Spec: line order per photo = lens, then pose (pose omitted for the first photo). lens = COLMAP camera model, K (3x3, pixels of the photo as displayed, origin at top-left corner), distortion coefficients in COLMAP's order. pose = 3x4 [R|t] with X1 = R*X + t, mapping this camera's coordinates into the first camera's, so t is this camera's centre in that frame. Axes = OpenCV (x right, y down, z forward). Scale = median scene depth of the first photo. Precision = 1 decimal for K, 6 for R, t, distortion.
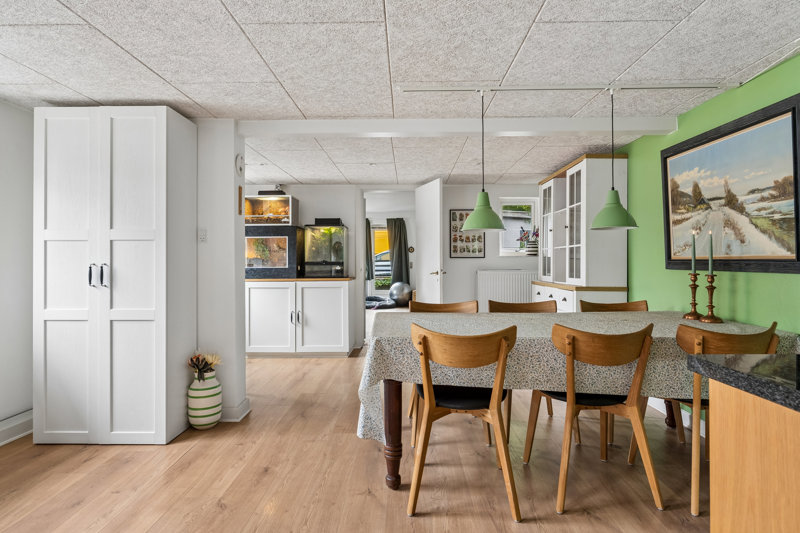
lens RADIAL K [[446.7, 0, 401.2], [0, 446.7, 260.1], [0, 0, 1]] dist [0.000339, -0.000317]
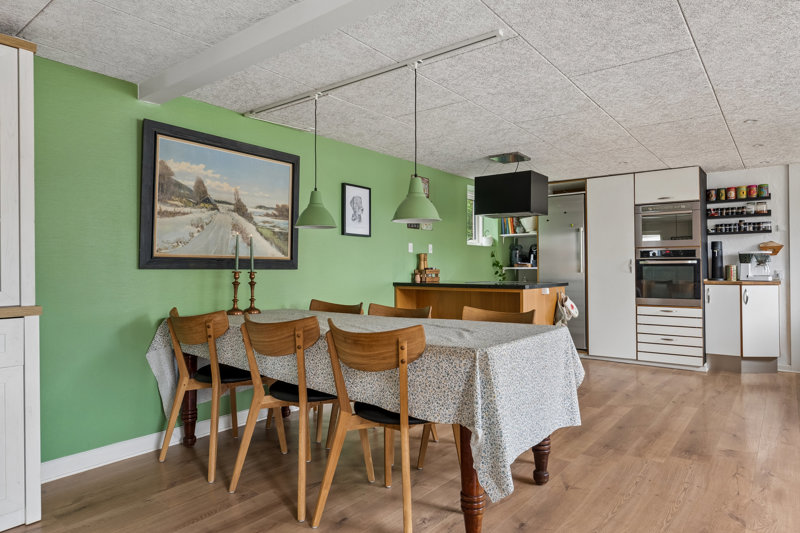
lens RADIAL K [[491.2, 0, 400.5], [0, 491.2, 263.3], [0, 0, 1]] dist [-0.003159, 0.000187]
pose [[-0.794995, 0.013256, 0.606472, -0.359312], [0.002973, 0.999834, -0.017956, 0.032905], [-0.606609, -0.012472, -0.794902, 1.699897]]
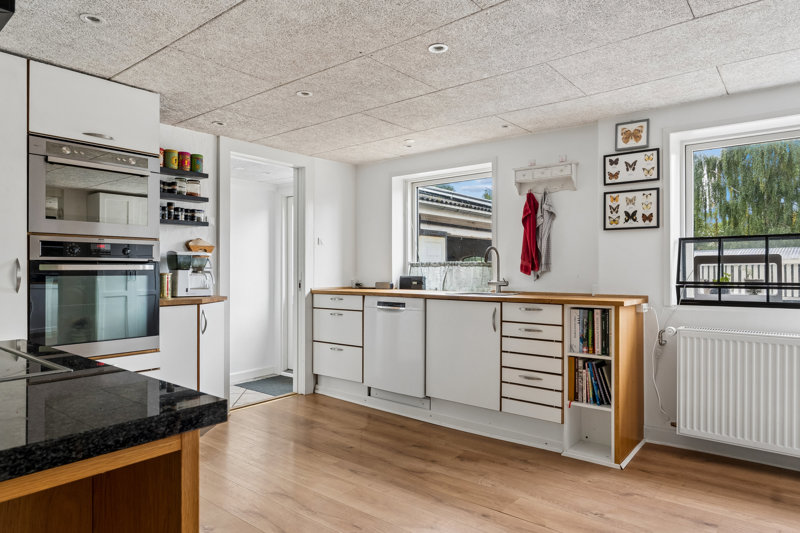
lens RADIAL K [[491.2, 0, 400.5], [0, 491.2, 263.3], [0, 0, 1]] dist [-0.003159, 0.000187]
pose [[-0.617675, -0.005090, -0.786417, 0.362981], [0.006541, 0.999911, -0.011610, 0.004224], [0.786406, -0.012315, -0.617587, 0.571057]]
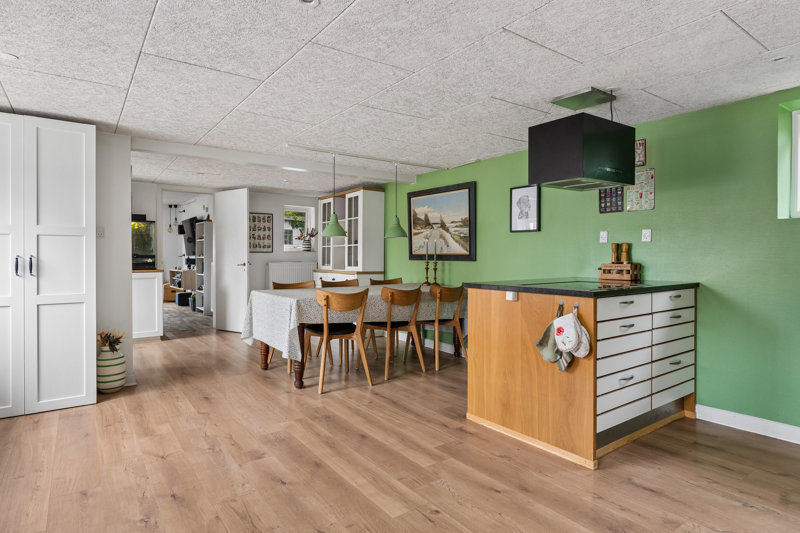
lens RADIAL K [[446.7, 0, 401.2], [0, 446.7, 260.1], [0, 0, 1]] dist [0.000339, -0.000317]
pose [[0.800337, -0.001719, 0.599548, -0.595311], [-0.005826, 0.999926, 0.010644, 0.002523], [-0.599522, -0.012012, 0.800268, -0.480043]]
